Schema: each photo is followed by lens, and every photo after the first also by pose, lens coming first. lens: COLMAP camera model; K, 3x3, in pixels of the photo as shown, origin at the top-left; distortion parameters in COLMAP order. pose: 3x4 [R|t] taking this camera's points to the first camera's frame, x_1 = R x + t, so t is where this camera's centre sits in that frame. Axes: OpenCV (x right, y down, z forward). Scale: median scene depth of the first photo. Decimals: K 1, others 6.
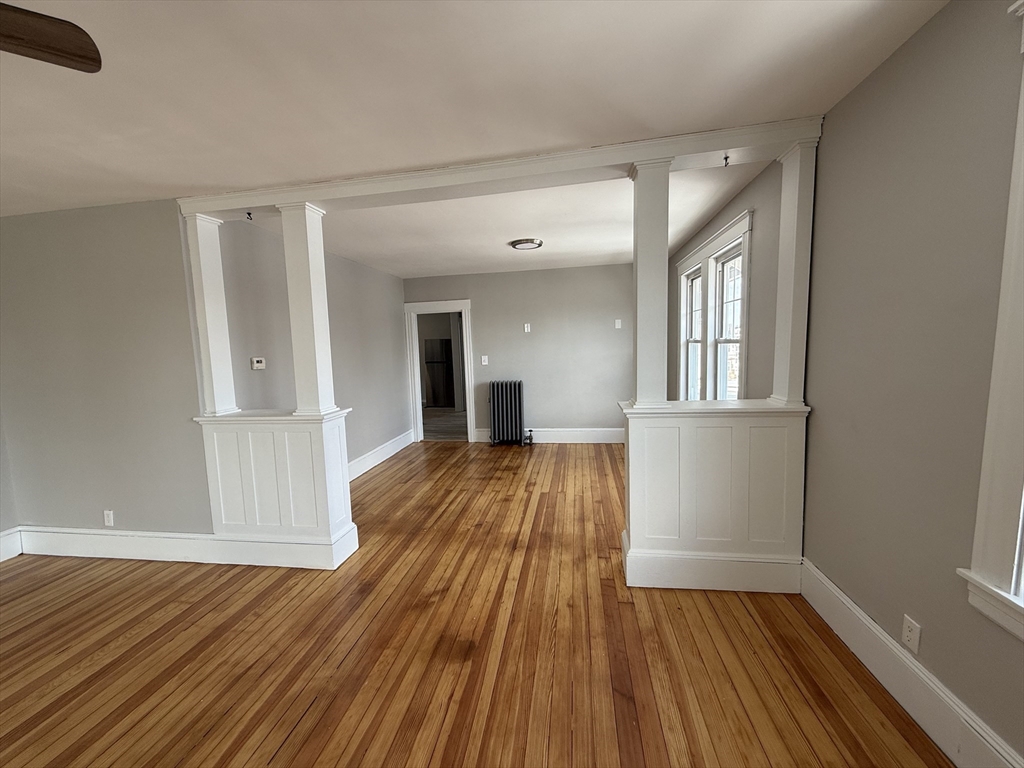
lens RADIAL K [[401.9, 0, 512.0], [0, 401.9, 384.0], [0, 0, 1]] dist [-0.000698, -0.000124]
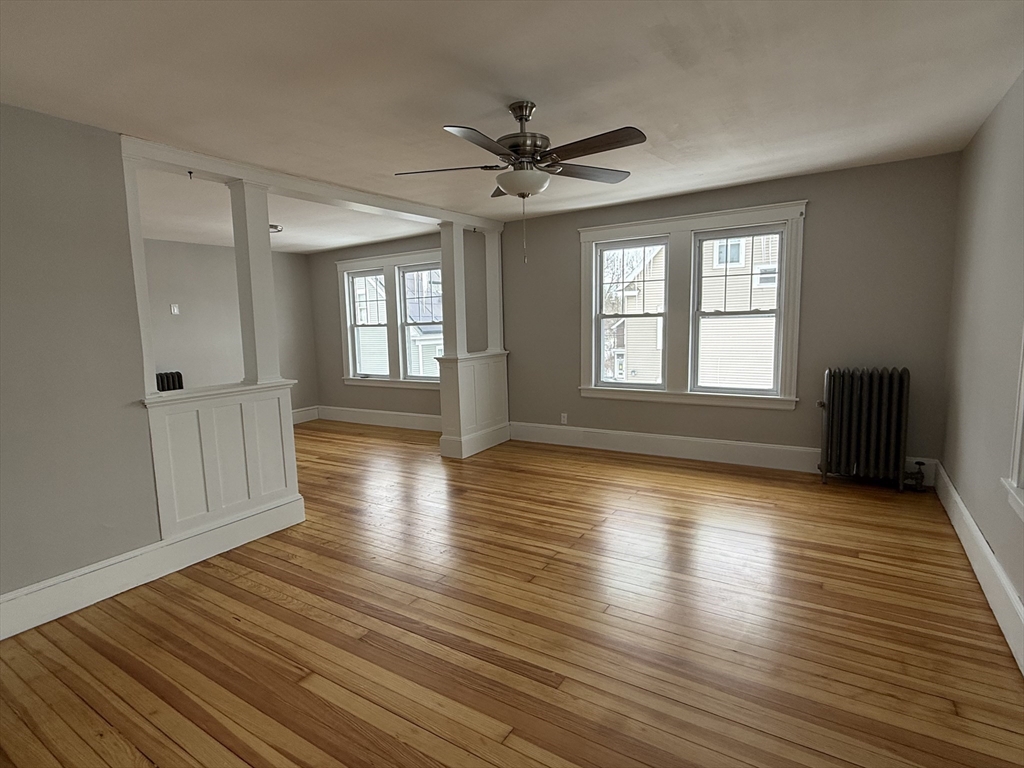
lens RADIAL K [[523.6, 0, 512.0], [0, 523.6, 384.0], [0, 0, 1]] dist [-0.002607, -0.000441]
pose [[0.397320, -0.085559, 0.913683, -0.919250], [0.107902, 0.993093, 0.046074, 0.052635], [-0.911315, 0.080282, 0.403807, -0.077130]]
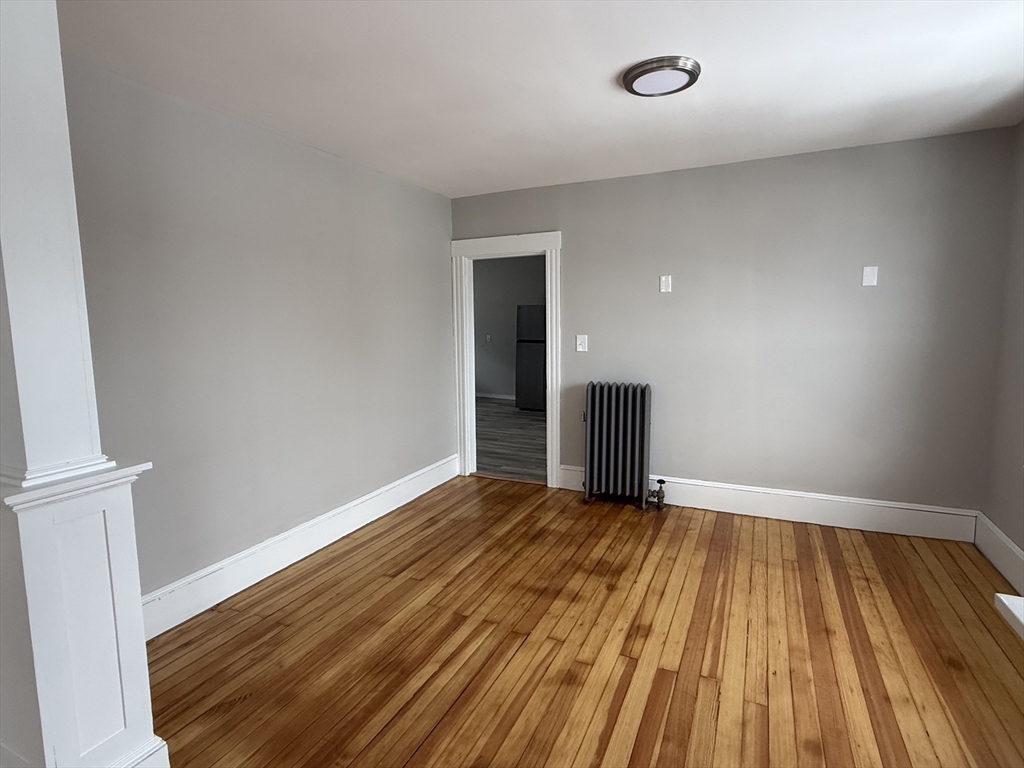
lens RADIAL K [[523.6, 0, 512.0], [0, 523.6, 384.0], [0, 0, 1]] dist [-0.002607, -0.000441]
pose [[0.960193, 0.056930, -0.273474, 0.052804], [-0.048299, 0.998102, 0.038195, -0.035908], [0.275129, -0.023466, 0.961121, 0.400071]]
